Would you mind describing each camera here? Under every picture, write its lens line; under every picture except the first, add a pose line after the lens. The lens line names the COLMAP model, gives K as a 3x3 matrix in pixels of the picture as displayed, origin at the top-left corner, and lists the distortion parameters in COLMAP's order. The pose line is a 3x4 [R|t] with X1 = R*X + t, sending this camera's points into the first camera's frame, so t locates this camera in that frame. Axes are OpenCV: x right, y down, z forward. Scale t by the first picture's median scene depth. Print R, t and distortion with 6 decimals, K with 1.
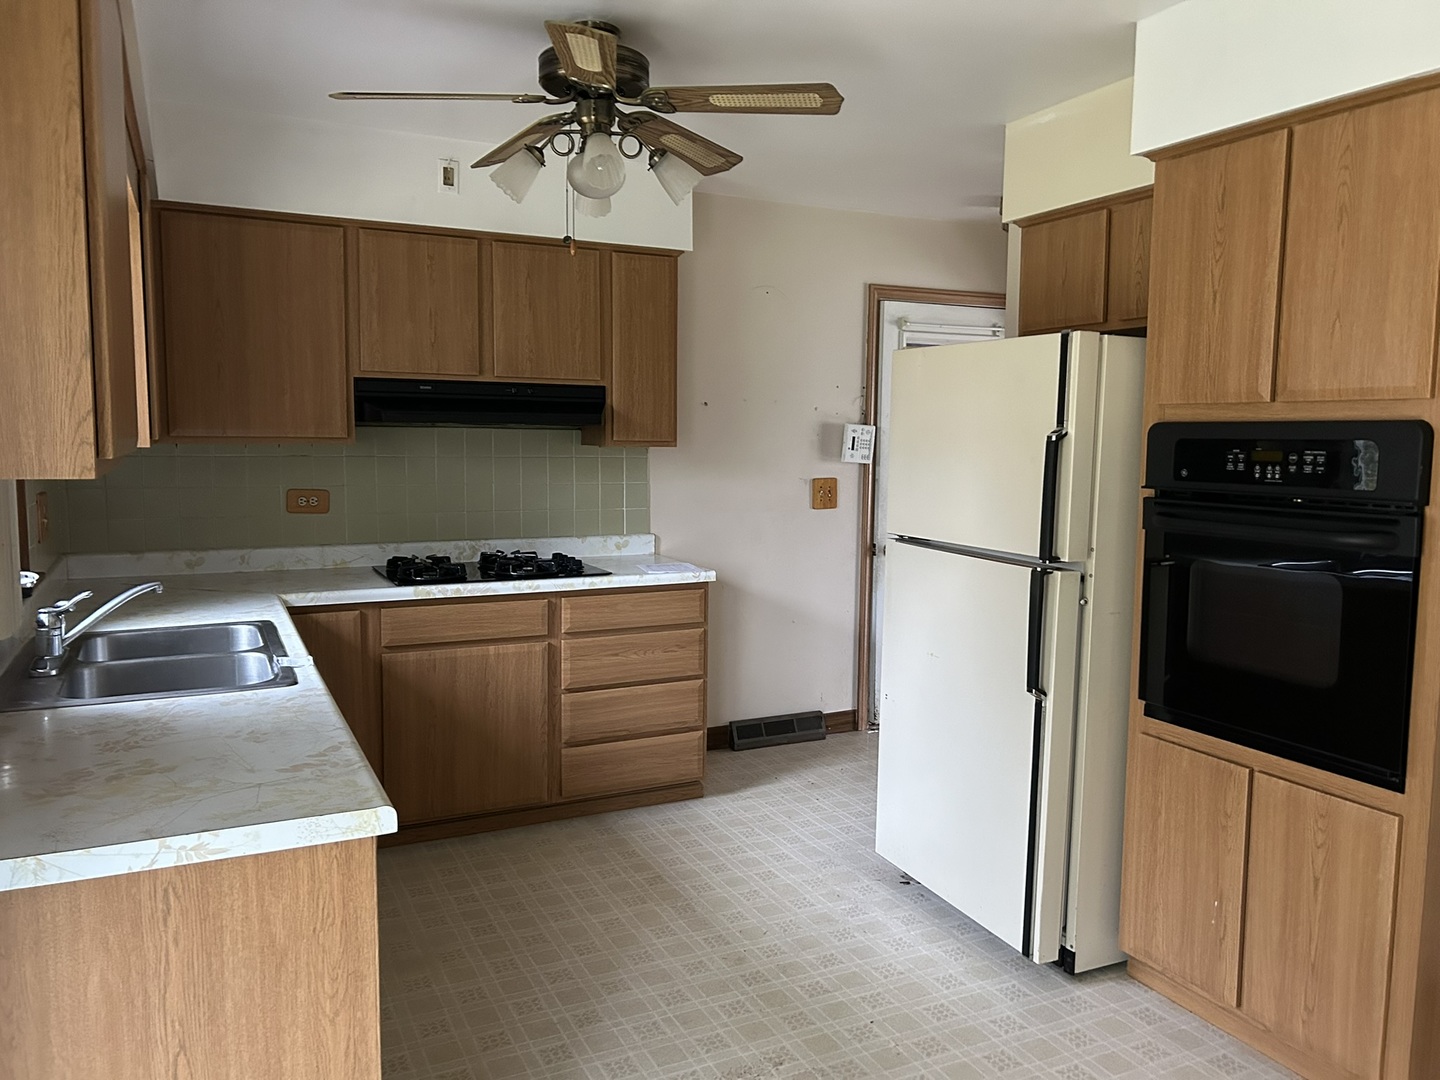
lens RADIAL K [[1073.3, 0, 720.0], [0, 1073.3, 540.0], [0, 0, 1]] dist [0.059401, -0.075394]
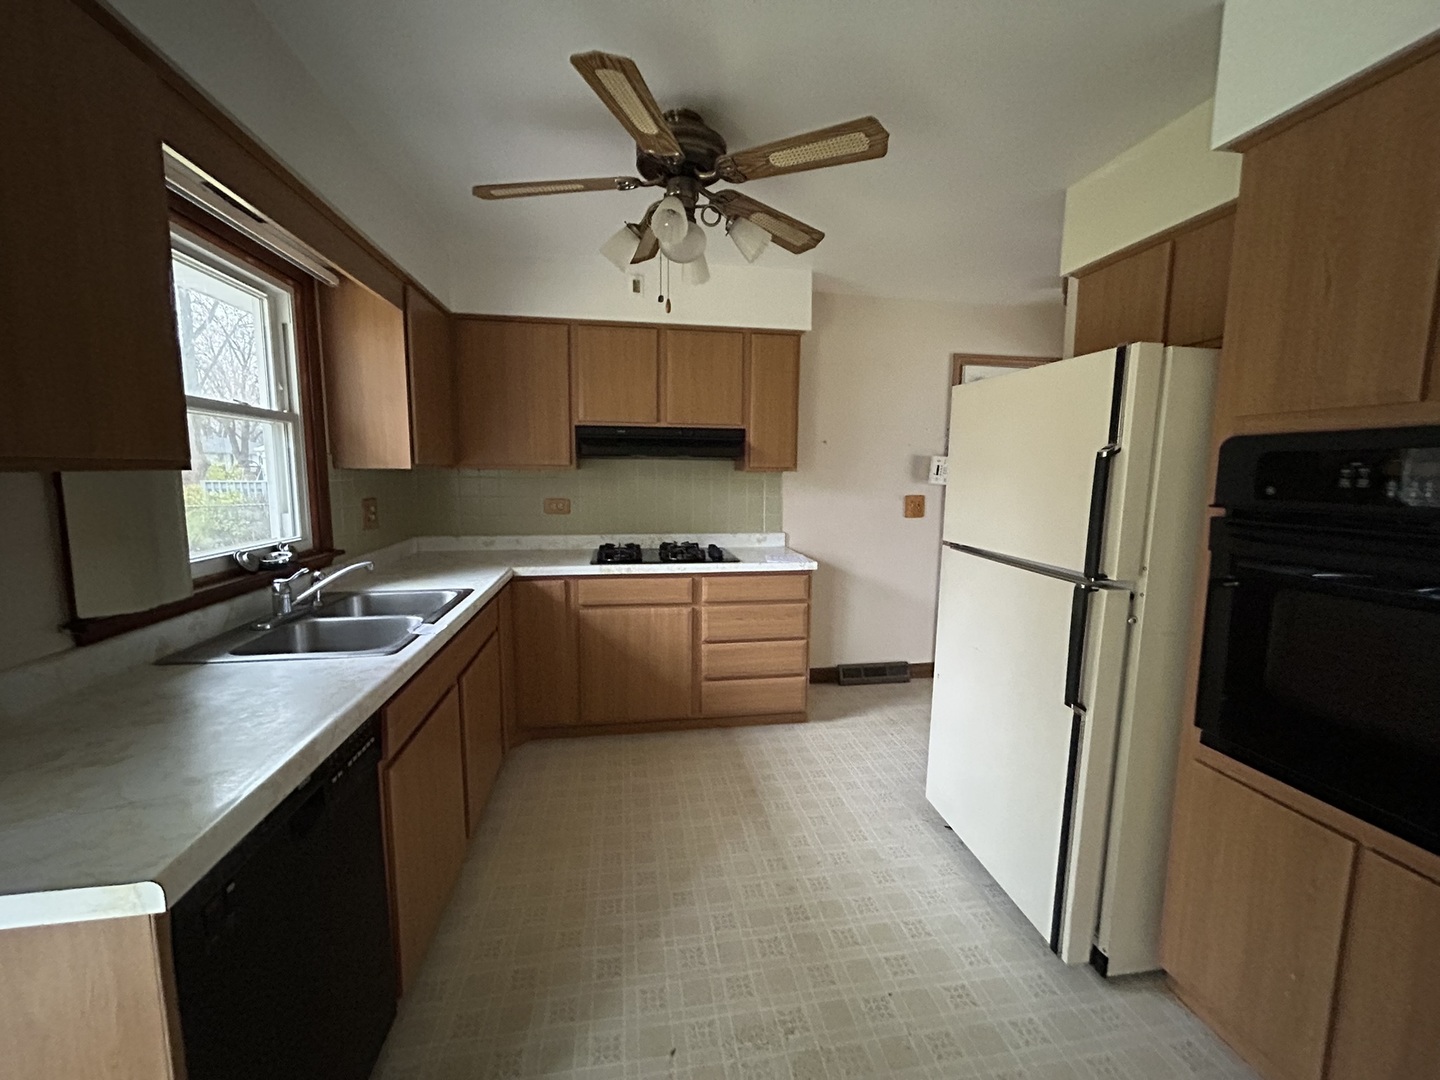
lens RADIAL K [[577.6, 0, 717.8], [0, 577.6, 537.2], [0, 0, 1]] dist [0.005673, 0.000084]
pose [[0.958797, 0.031725, -0.282314, 0.091382], [-0.027742, 0.999451, 0.018098, -0.014100], [0.282733, -0.009520, 0.959151, 0.292926]]
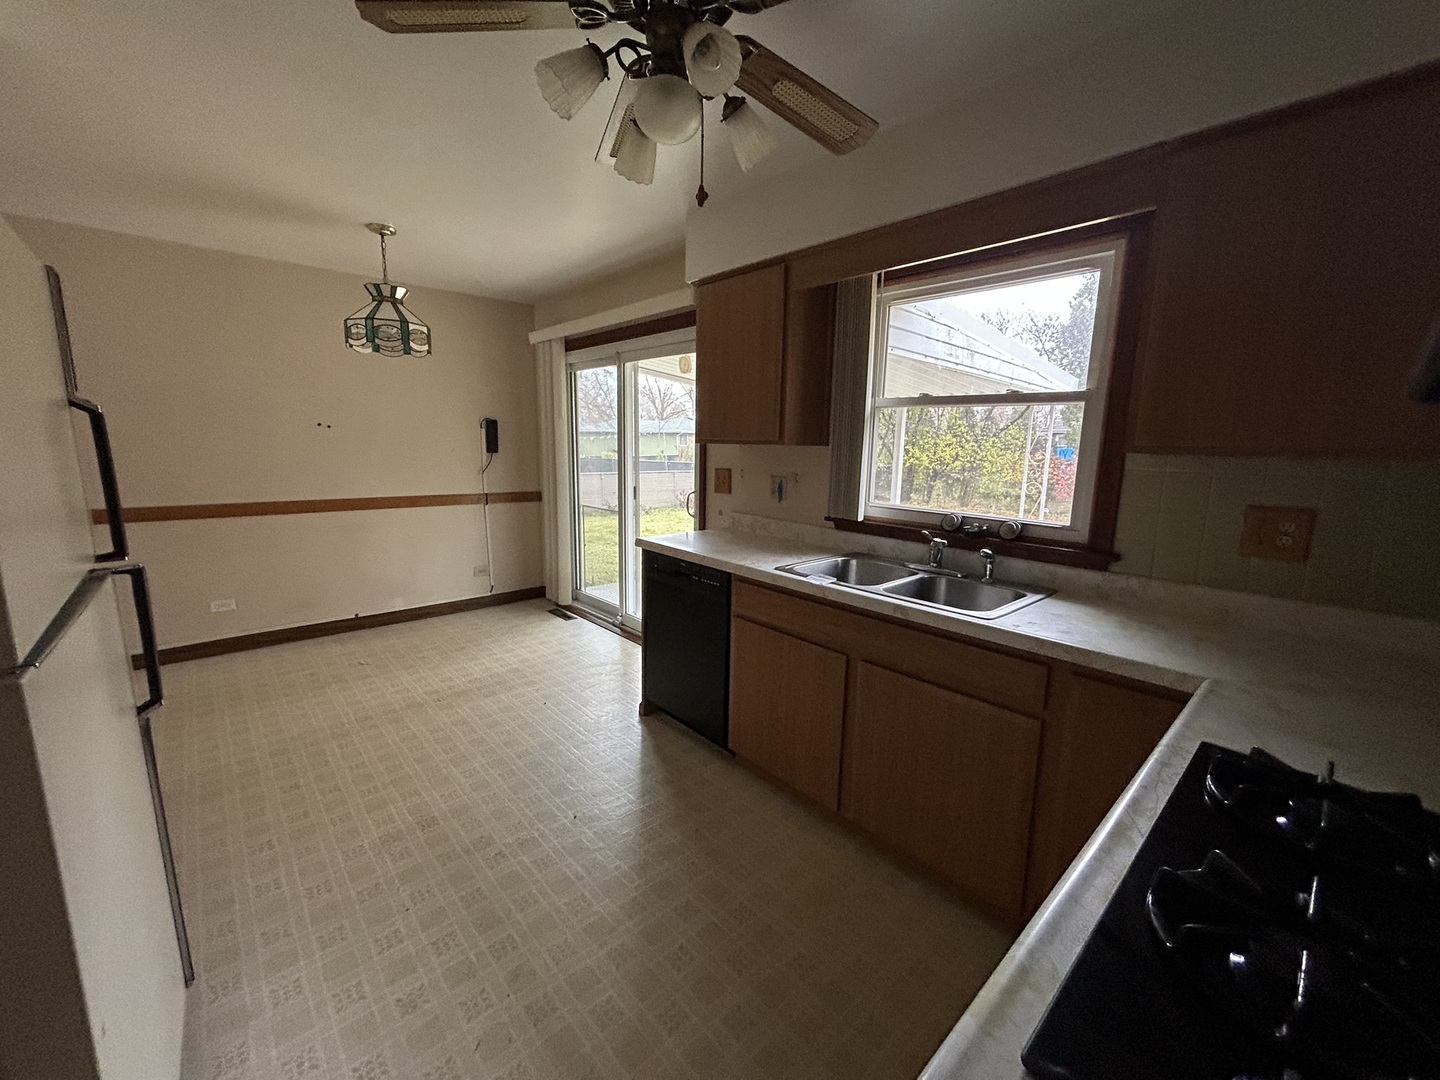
lens RADIAL K [[577.6, 0, 717.8], [0, 577.6, 537.2], [0, 0, 1]] dist [0.005673, 0.000084]
pose [[-0.959019, 0.022939, -0.282412, -0.013846], [-0.053985, 0.963666, 0.261599, -0.105999], [0.278152, 0.266125, -0.922935, 1.166613]]
